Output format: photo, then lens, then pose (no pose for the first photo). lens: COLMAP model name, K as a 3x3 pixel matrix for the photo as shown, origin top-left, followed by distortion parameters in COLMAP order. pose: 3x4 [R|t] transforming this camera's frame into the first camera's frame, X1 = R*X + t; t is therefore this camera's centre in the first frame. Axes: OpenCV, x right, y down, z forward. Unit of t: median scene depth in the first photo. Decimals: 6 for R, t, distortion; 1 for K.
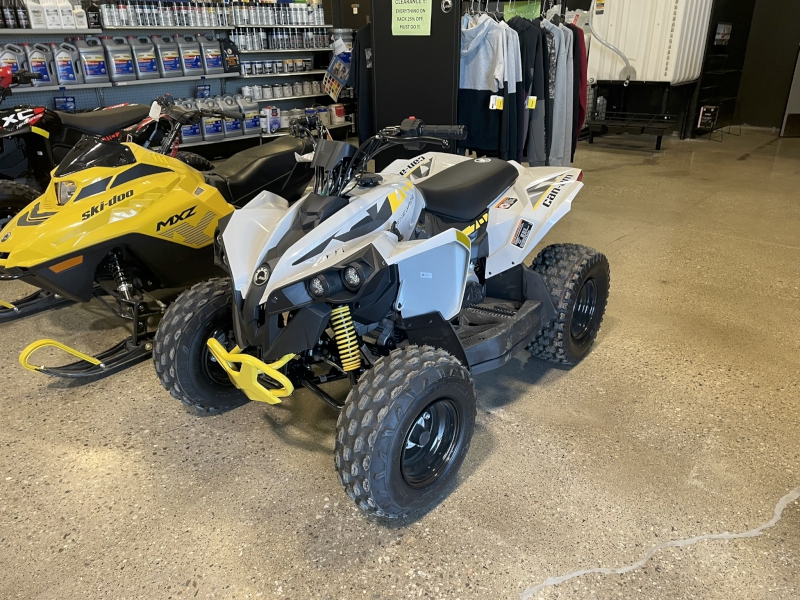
lens RADIAL K [[604.8, 0, 403.2], [0, 604.8, 299.3], [0, 0, 1]] dist [0.089740, -0.118563]
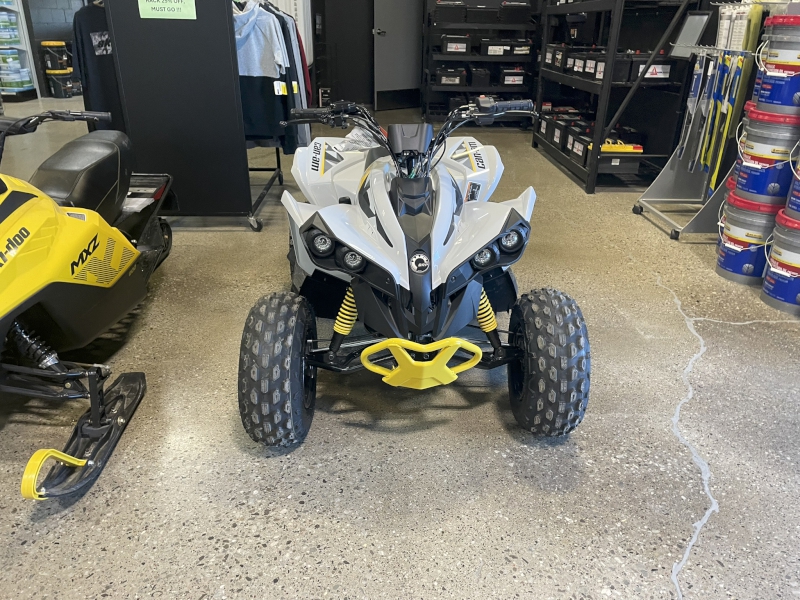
lens RADIAL K [[603.4, 0, 401.2], [0, 603.4, 291.5], [0, 0, 1]] dist [0.090881, -0.119161]
pose [[0.739152, -0.254901, 0.623442, -0.572758], [0.250400, 0.963274, 0.096971, -0.062973], [-0.625263, 0.084434, 0.775833, 0.163756]]
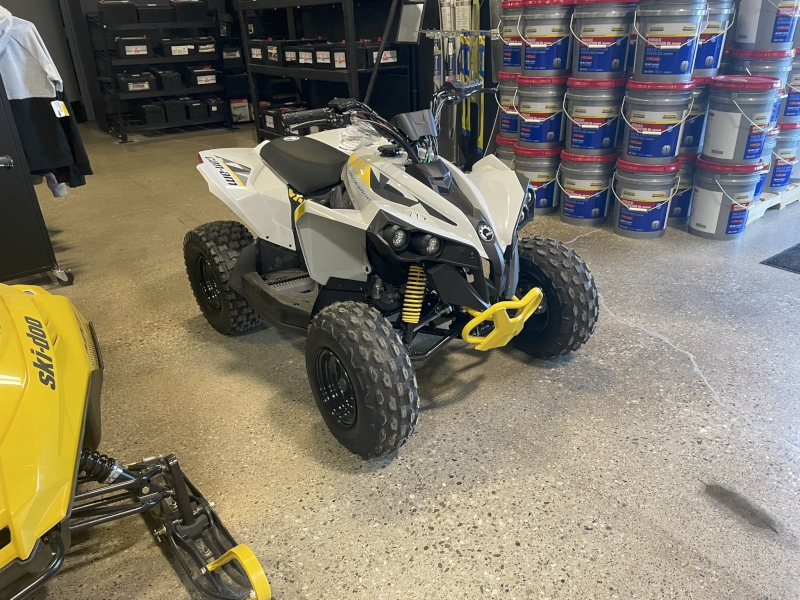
lens RADIAL K [[604.8, 0, 403.2], [0, 604.8, 299.3], [0, 0, 1]] dist [0.089740, -0.118563]
pose [[0.215569, -0.412275, 0.885189, -0.825902], [0.420712, 0.857265, 0.296814, -0.208137], [-0.881210, 0.308425, 0.358249, 0.502752]]
